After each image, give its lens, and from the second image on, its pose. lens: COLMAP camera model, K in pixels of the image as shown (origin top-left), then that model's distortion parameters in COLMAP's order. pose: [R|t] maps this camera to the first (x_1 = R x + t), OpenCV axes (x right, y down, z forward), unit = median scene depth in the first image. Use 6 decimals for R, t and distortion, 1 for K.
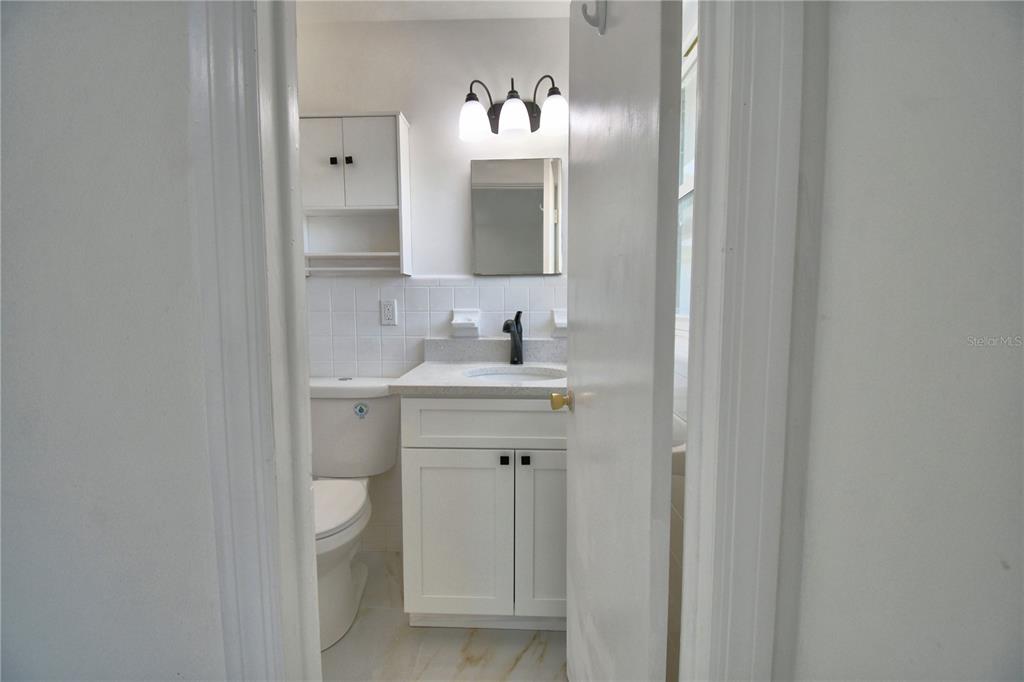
lens RADIAL K [[450.7, 0, 508.3], [0, 450.7, 338.2], [0, 0, 1]] dist [0.021563, -0.025555]
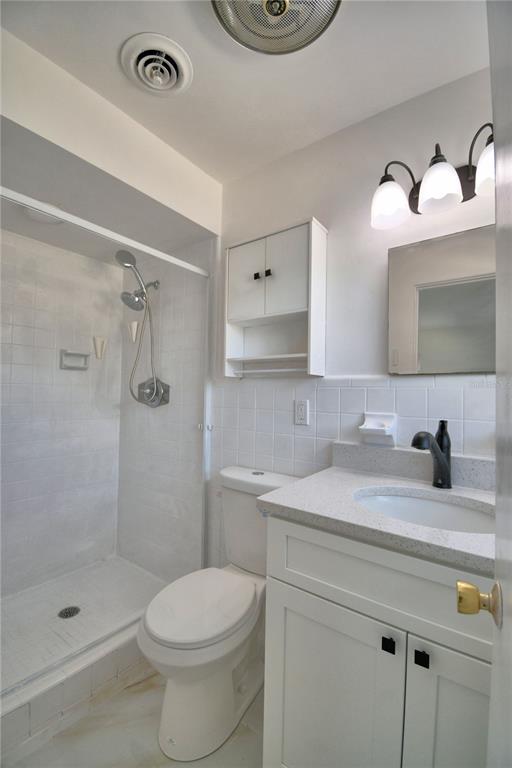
lens RADIAL K [[338.0, 0, 254.9], [0, 338.0, 386.4], [0, 0, 1]] dist [0.021563, -0.025555]
pose [[0.823271, 0.005703, -0.567619, 0.086147], [-0.064586, 0.994397, -0.083684, -0.046698], [0.563962, 0.105555, 0.819027, 0.324002]]
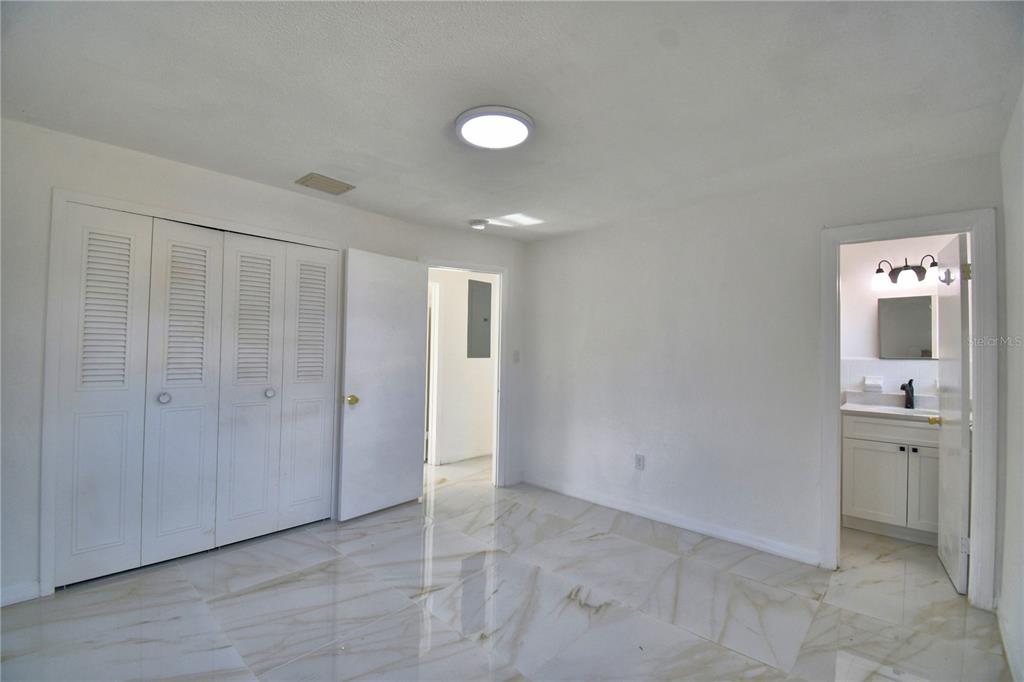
lens RADIAL K [[450.7, 0, 508.3], [0, 450.7, 338.2], [0, 0, 1]] dist [0.021563, -0.025555]
pose [[0.759069, -0.000567, -0.651010, -0.025661], [-0.069377, 0.994235, -0.081759, 0.037443], [0.647303, 0.107225, 0.754653, -1.454771]]
